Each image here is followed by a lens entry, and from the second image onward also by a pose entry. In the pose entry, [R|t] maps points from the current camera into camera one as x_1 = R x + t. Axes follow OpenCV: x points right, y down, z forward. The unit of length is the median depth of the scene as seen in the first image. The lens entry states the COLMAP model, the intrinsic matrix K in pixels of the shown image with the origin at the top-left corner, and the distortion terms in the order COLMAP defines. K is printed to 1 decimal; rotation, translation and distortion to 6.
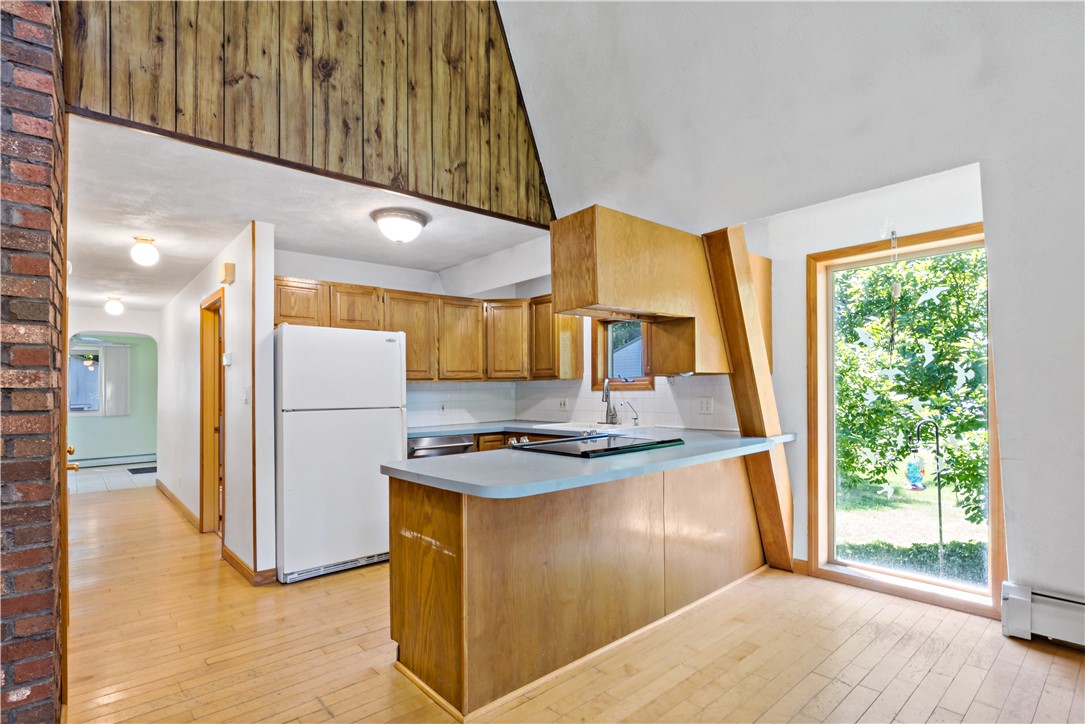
lens RADIAL K [[531.2, 0, 543.7], [0, 531.2, 388.9], [0, 0, 1]] dist [-0.001303, 0.000151]
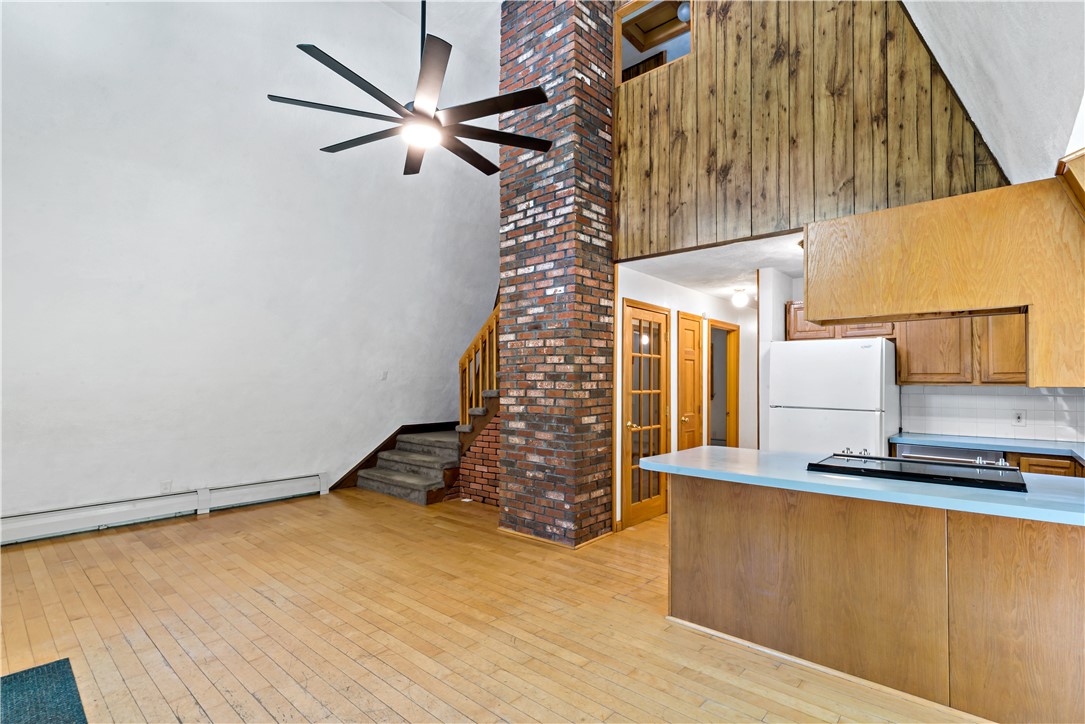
lens RADIAL K [[516.8, 0, 542.6], [0, 516.8, 367.1], [0, 0, 1]] dist [-0.001502, 0.001047]
pose [[0.123844, -0.009485, -0.992256, 0.765455], [-0.007428, 0.999917, -0.010486, -0.041334], [0.992274, 0.008669, 0.123763, 0.277673]]
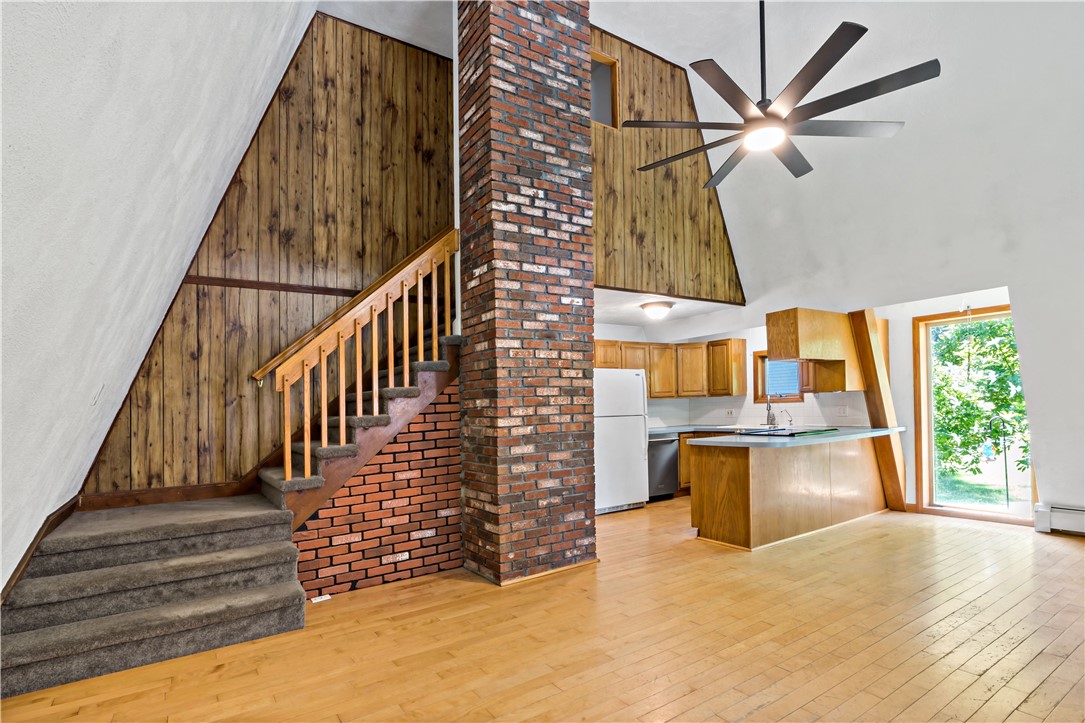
lens RADIAL K [[525.2, 0, 542.7], [0, 525.2, 407.1], [0, 0, 1]] dist [0.000186, 0.000736]
pose [[0.989568, -0.015708, -0.143205, -0.414865], [0.016015, 0.999871, 0.000988, 0.004121], [0.143171, -0.003271, 0.989693, -0.785322]]
